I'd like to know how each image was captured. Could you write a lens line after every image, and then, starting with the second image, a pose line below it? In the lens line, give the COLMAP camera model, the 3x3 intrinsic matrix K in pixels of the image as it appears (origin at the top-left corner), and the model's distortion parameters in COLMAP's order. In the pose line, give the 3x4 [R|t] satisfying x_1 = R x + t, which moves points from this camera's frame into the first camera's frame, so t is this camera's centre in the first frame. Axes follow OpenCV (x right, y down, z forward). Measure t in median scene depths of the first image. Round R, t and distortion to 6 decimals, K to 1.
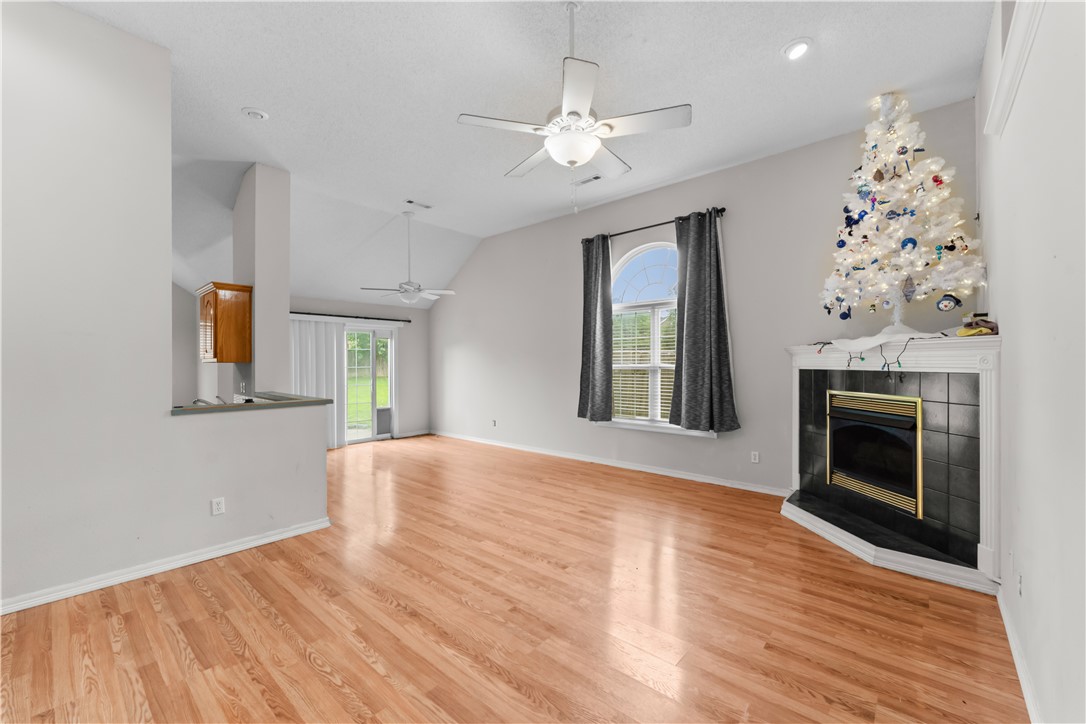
lens RADIAL K [[443.2, 0, 543.3], [0, 443.2, 360.9], [0, 0, 1]] dist [-0.004139, 0.000260]
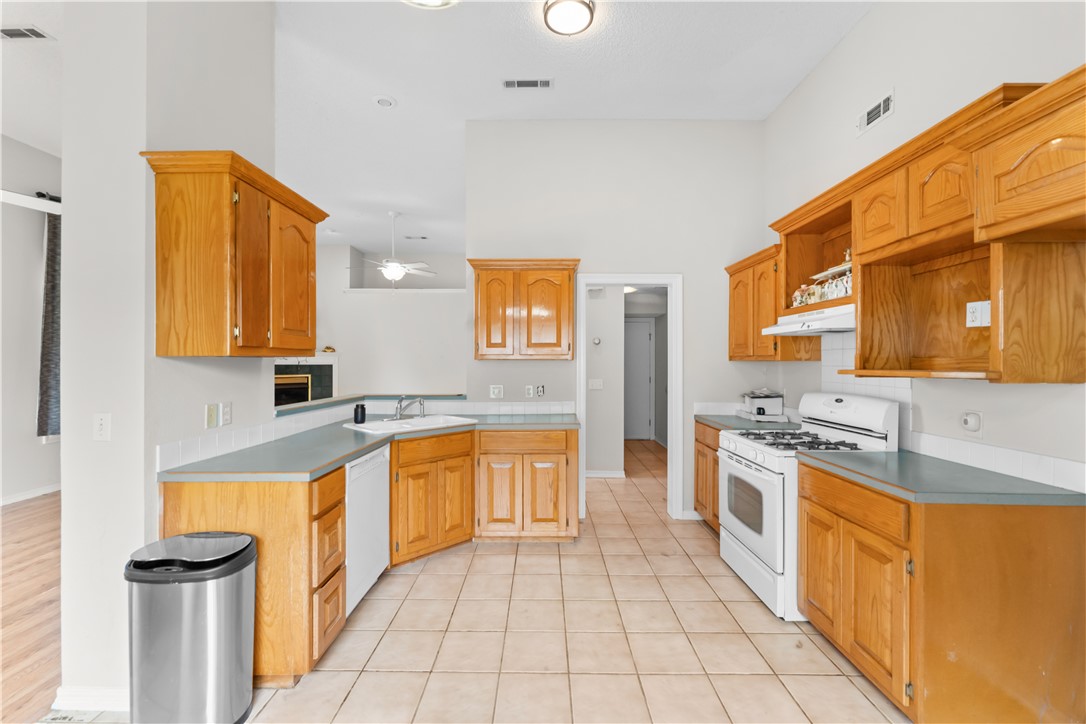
lens RADIAL K [[443.2, 0, 534.1], [0, 443.2, 354.9], [0, 0, 1]] dist [-0.004139, 0.000260]
pose [[-0.648128, 0.016421, 0.761354, -1.555192], [0.000137, 0.999770, -0.021447, 0.019585], [-0.761531, -0.013796, -0.647981, 1.351062]]
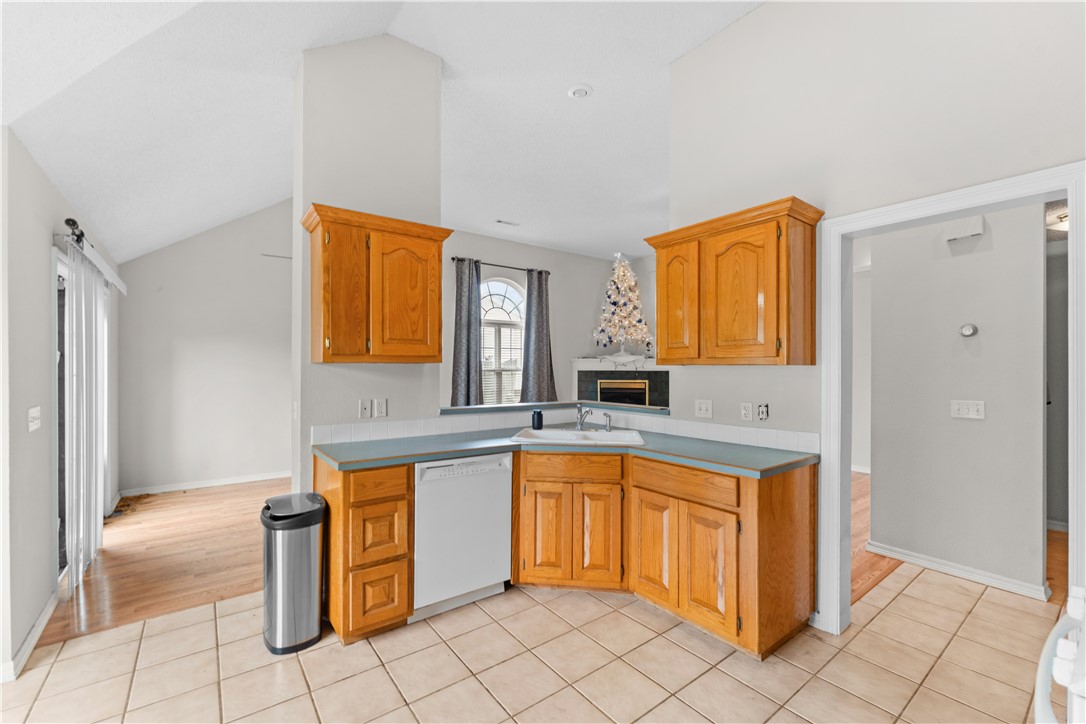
lens RADIAL K [[443.2, 0, 538.1], [0, 443.2, 363.9], [0, 0, 1]] dist [-0.004139, 0.000260]
pose [[0.201600, 0.014611, 0.979359, -1.520705], [-0.006241, 0.999888, -0.013633, 0.018845], [-0.979448, -0.003363, 0.201669, 0.894874]]
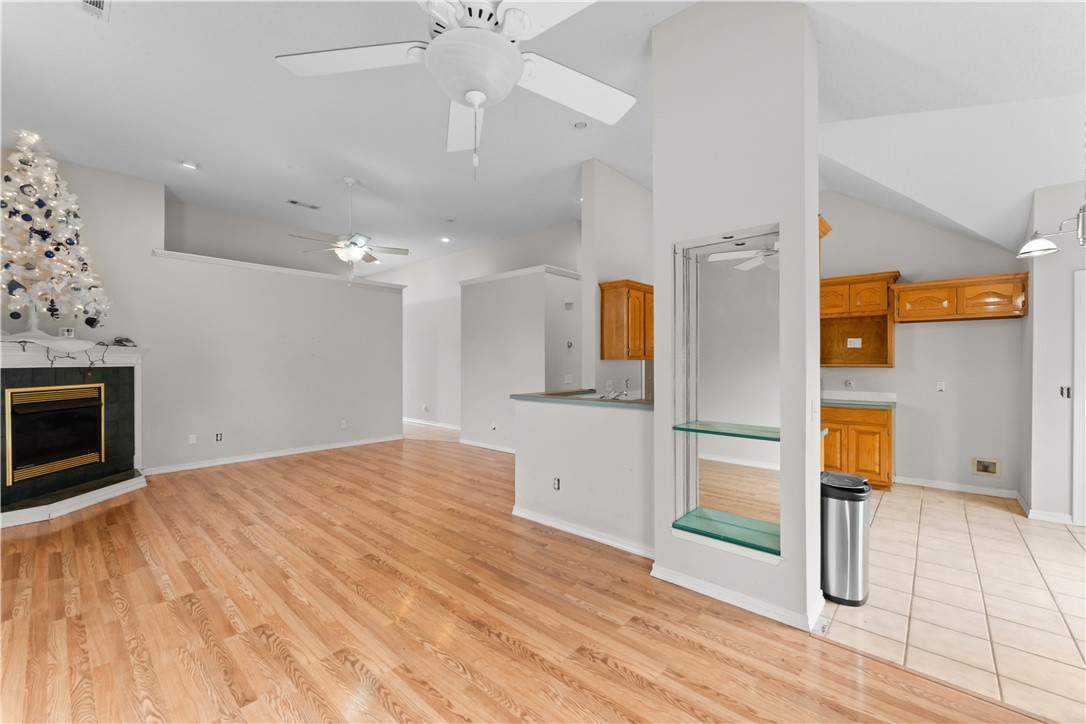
lens RADIAL K [[443.2, 0, 535.4], [0, 443.2, 360.4], [0, 0, 1]] dist [-0.004139, 0.000260]
pose [[-0.999673, 0.006174, 0.024805, -0.556214], [0.006157, 0.999981, -0.000770, 0.010422], [-0.024809, -0.000617, -0.999692, 2.019791]]
